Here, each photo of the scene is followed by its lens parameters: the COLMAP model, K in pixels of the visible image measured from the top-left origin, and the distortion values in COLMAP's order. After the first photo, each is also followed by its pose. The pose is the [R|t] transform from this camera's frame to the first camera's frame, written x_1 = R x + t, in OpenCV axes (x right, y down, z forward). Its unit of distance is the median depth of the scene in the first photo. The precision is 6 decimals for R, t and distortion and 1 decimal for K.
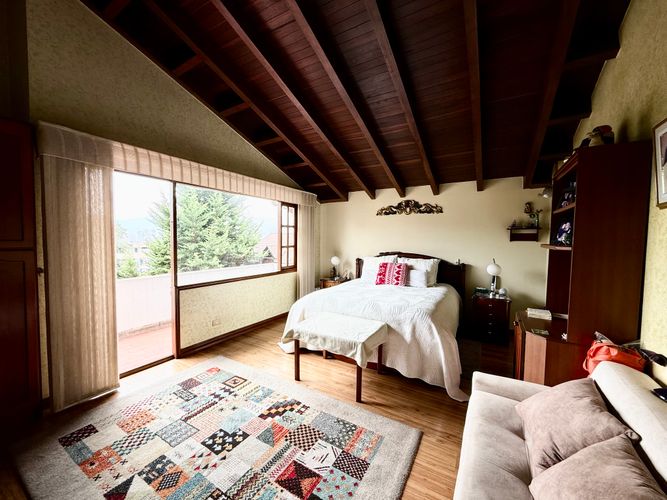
lens RADIAL K [[264.8, 0, 332.1], [0, 264.8, 251.9], [0, 0, 1]] dist [0.000110, 0.000183]
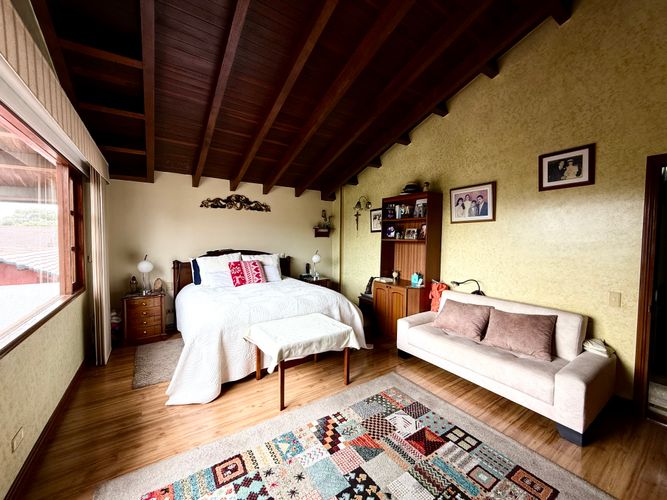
lens RADIAL K [[264.8, 0, 332.1], [0, 264.8, 250.1], [0, 0, 1]] dist [0.000110, 0.000183]
pose [[0.422925, -0.049292, 0.904823, -0.657780], [0.041605, 0.998523, 0.034949, -0.022327], [-0.905209, 0.022865, 0.424351, 0.426813]]
